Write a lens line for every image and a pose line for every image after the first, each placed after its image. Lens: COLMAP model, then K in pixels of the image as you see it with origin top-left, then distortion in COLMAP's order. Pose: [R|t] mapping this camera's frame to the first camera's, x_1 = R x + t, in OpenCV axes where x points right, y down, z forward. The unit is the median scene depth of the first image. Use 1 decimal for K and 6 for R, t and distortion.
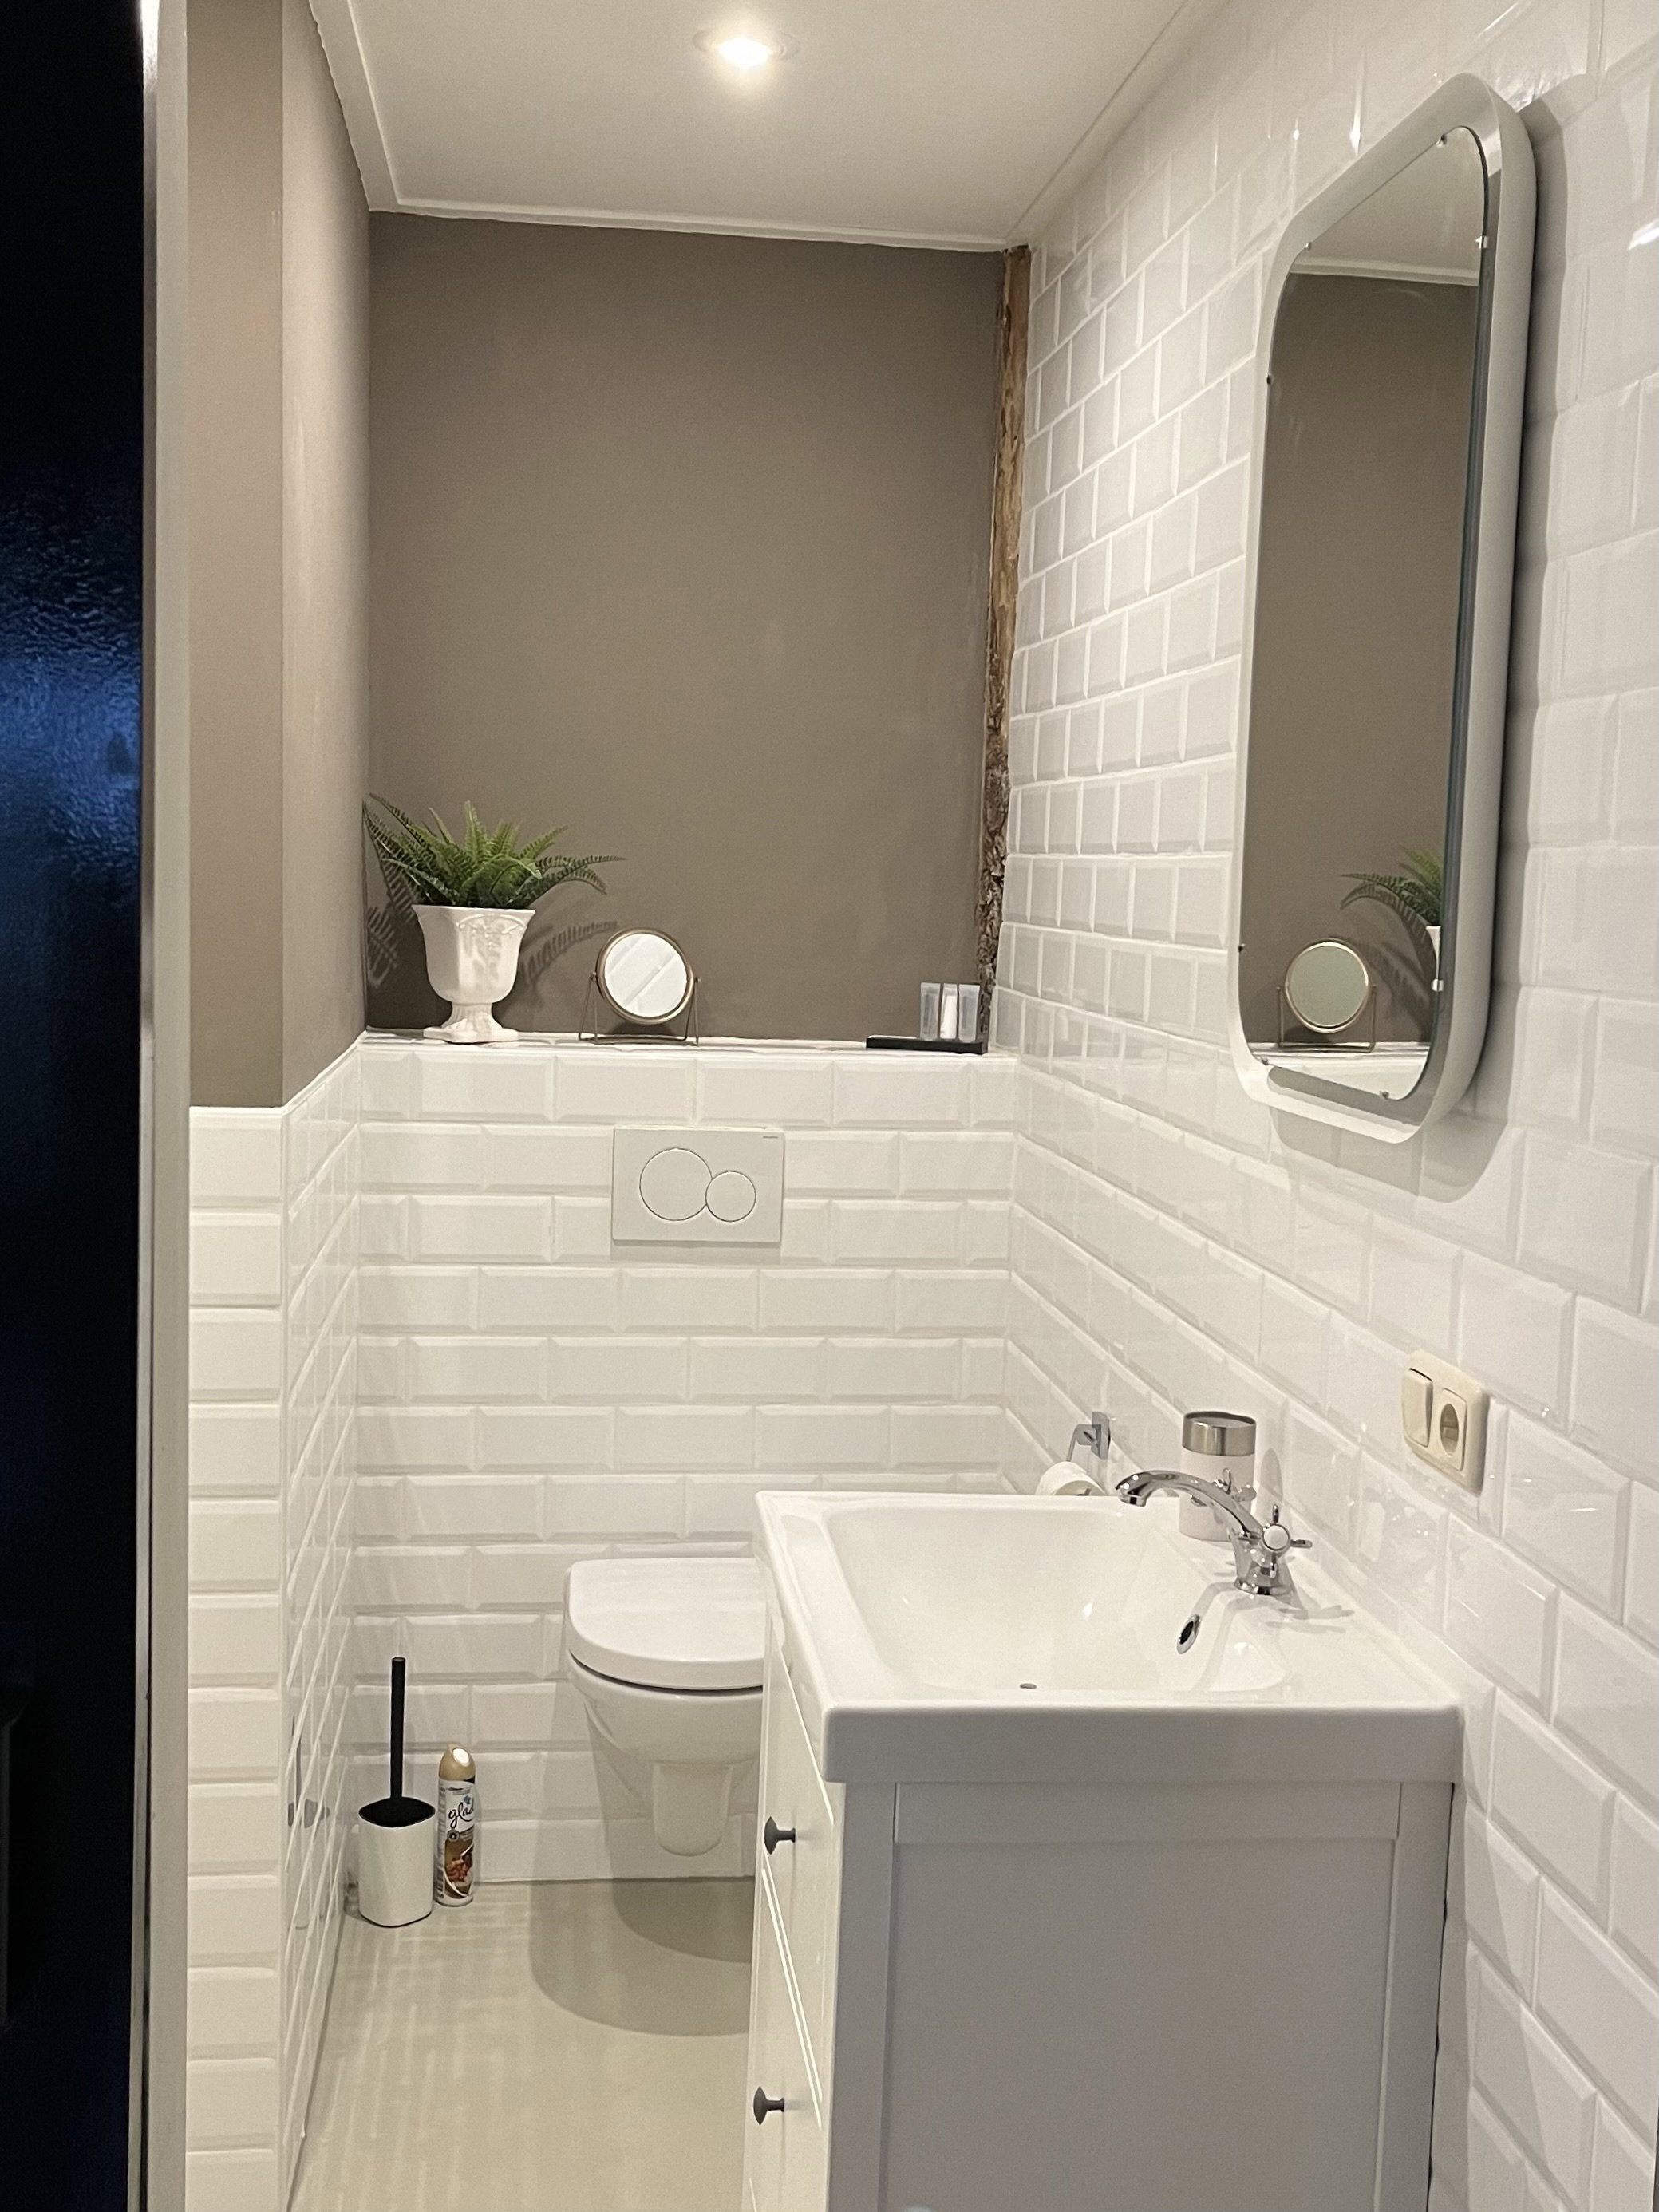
lens RADIAL K [[2418.4, 0, 829.5], [0, 2418.4, 1106.0], [0, 0, 1]] dist [0.000455, -0.294971]
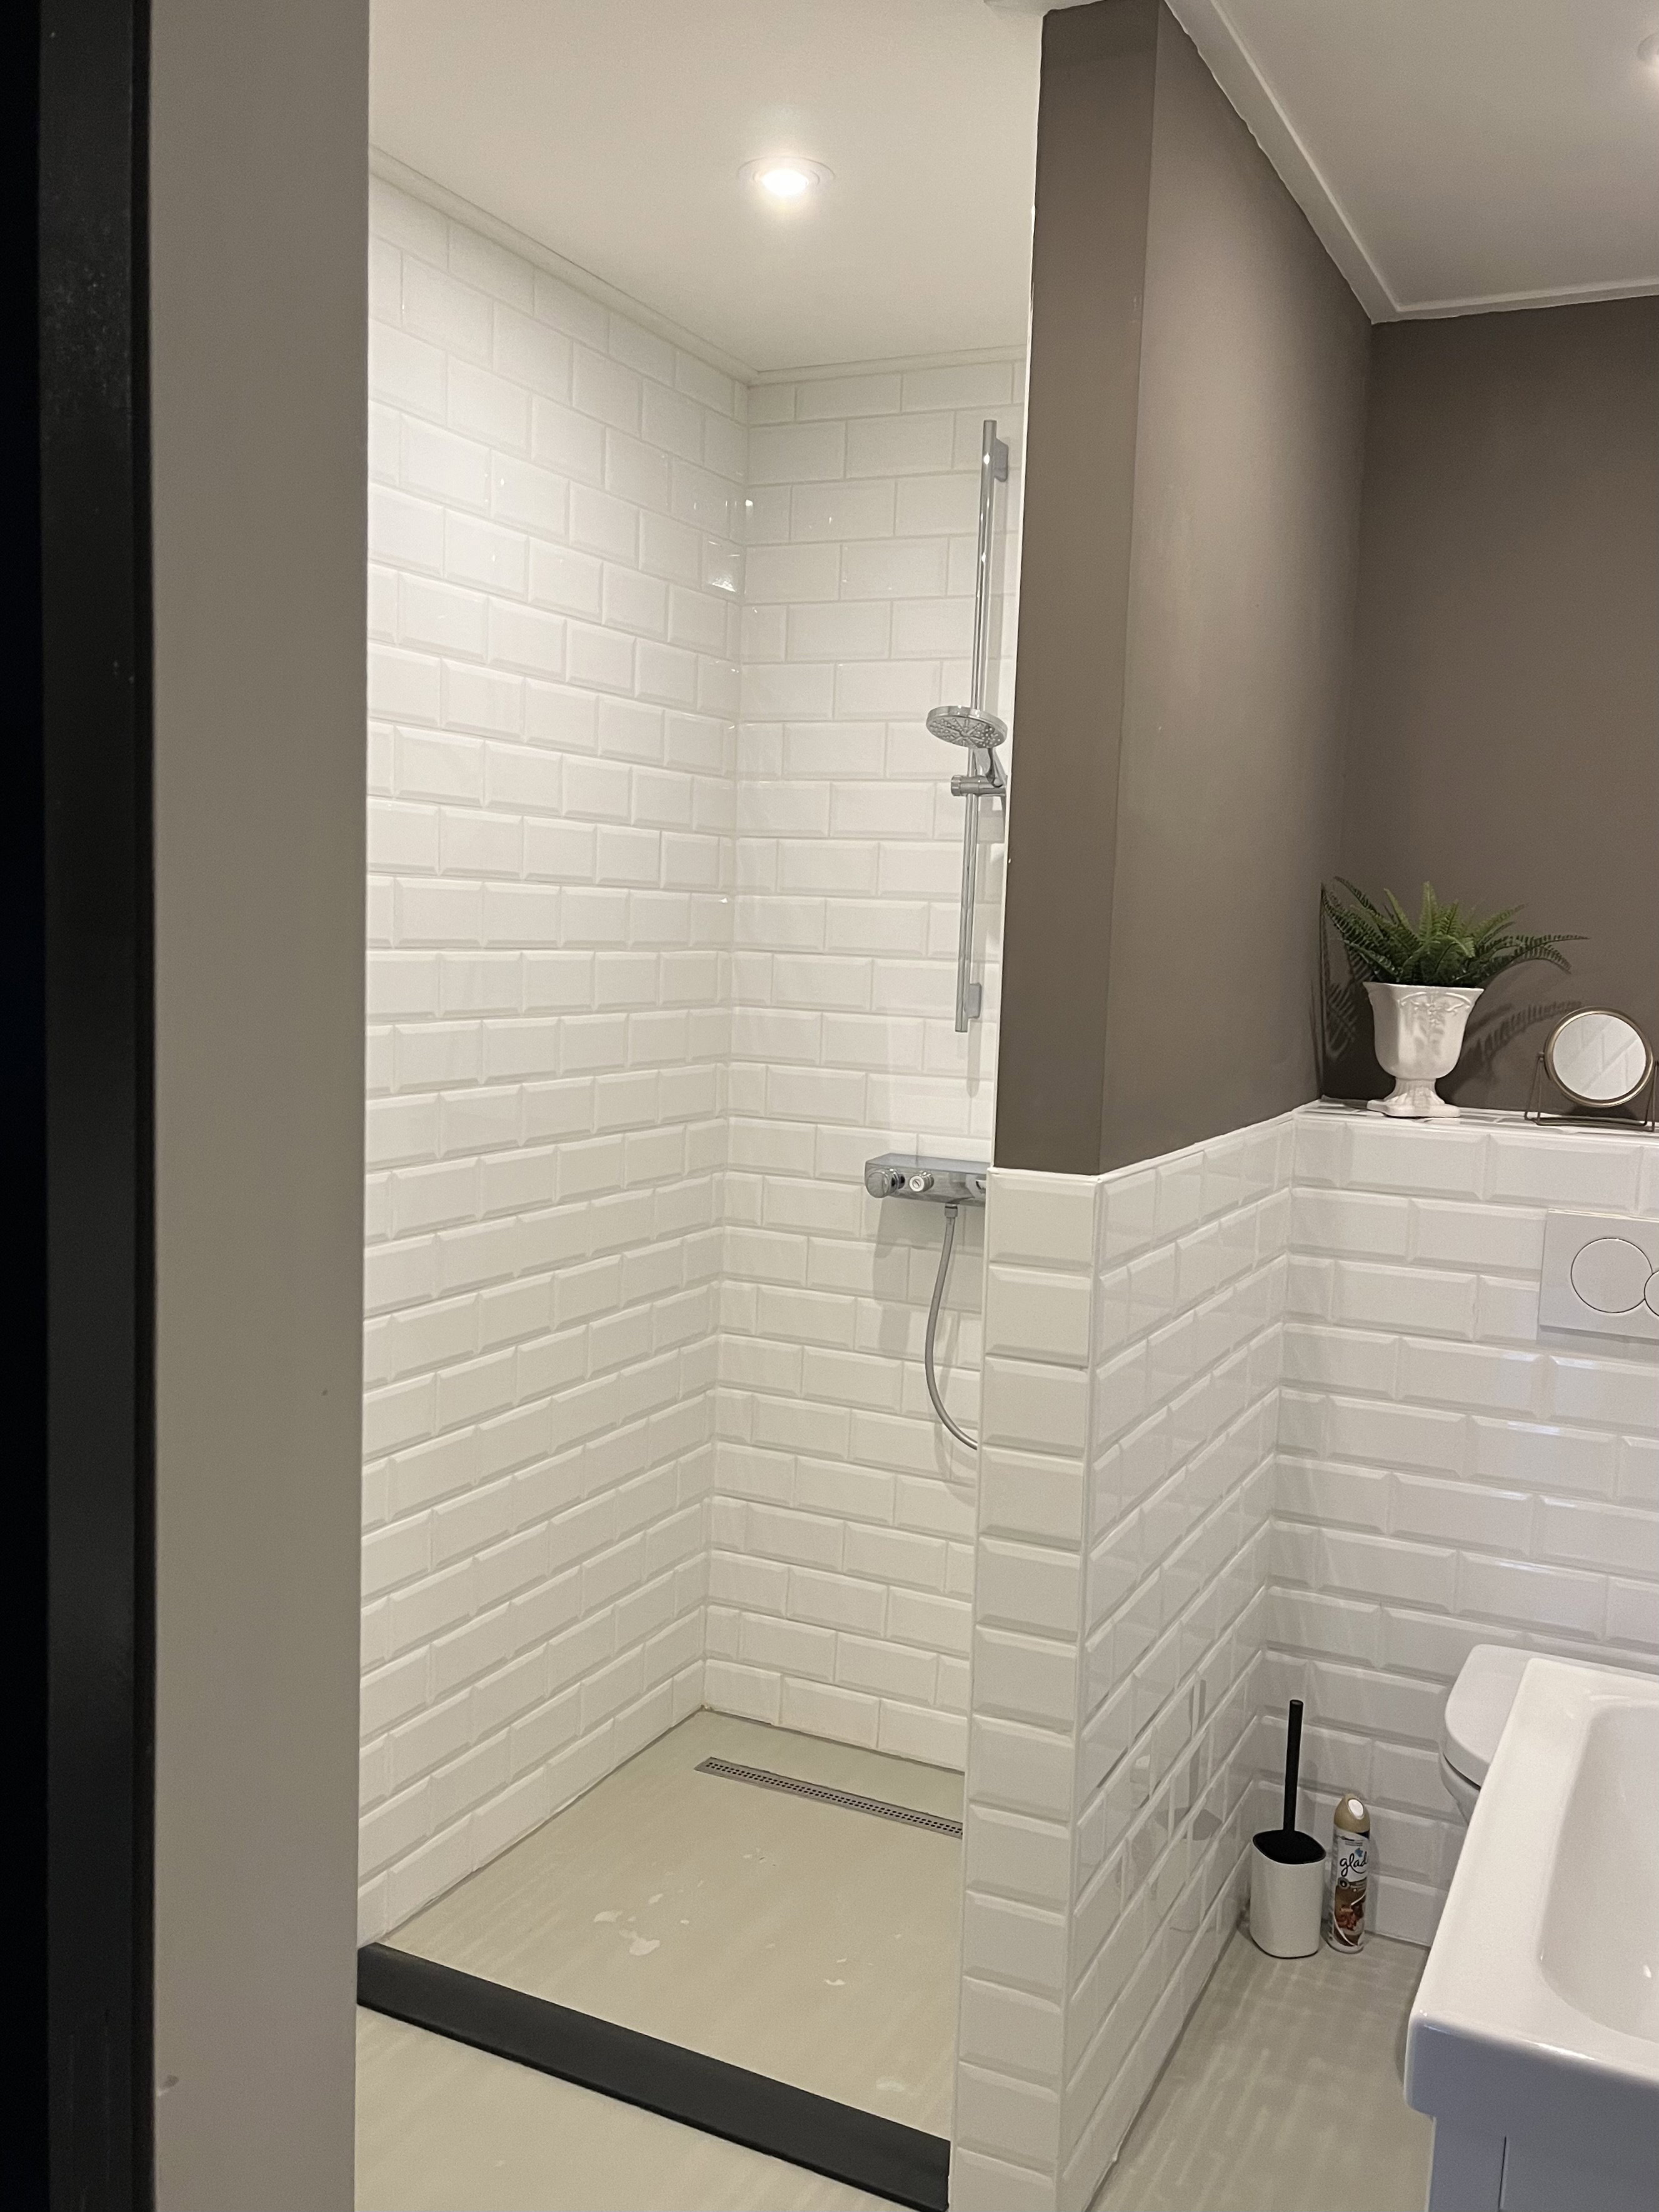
lens RADIAL K [[1844.3, 0, 829.5], [0, 1844.3, 1106.0], [0, 0, 1]] dist [-0.009423, 0.000460]
pose [[0.823564, 0.050449, -0.564975, 0.090601], [-0.059104, 0.998247, 0.002982, -0.018541], [0.564135, 0.030936, 0.825103, 0.215932]]
